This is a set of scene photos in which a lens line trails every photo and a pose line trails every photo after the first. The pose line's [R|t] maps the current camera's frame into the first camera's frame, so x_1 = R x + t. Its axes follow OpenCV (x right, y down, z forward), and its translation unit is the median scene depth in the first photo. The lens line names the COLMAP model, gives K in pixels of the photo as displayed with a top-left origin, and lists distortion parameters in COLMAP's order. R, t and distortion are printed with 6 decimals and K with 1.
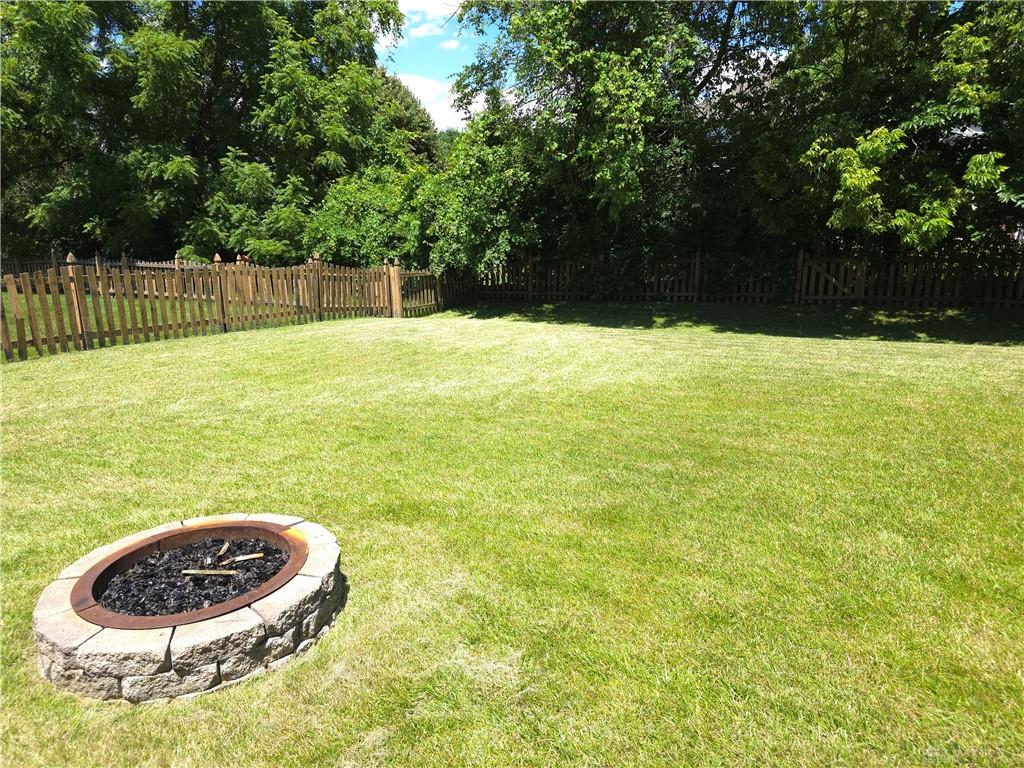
lens RADIAL K [[690.3, 0, 503.2], [0, 690.3, 388.8], [0, 0, 1]] dist [0.052097, -0.036937]
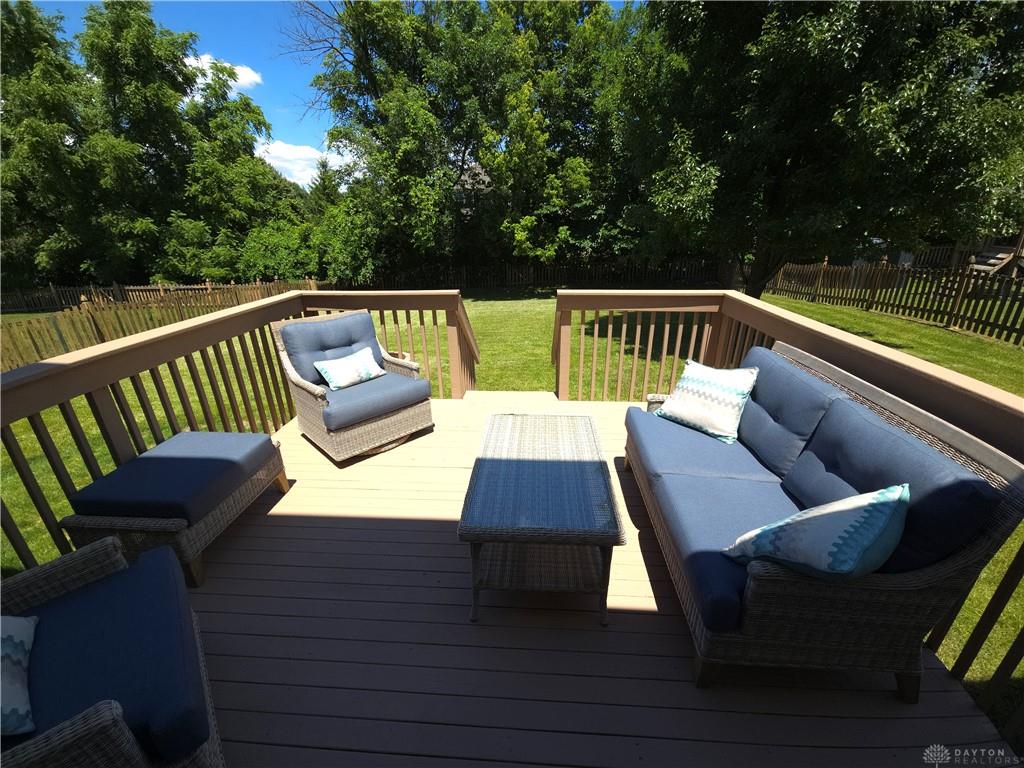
lens RADIAL K [[414.9, 0, 515.9], [0, 414.9, 387.3], [0, 0, 1]] dist [0.010534, -0.007581]
pose [[0.916964, -0.154875, 0.367684, -0.090430], [0.114580, 0.984984, 0.129143, 0.026043], [-0.382164, -0.076291, 0.920940, -0.246370]]
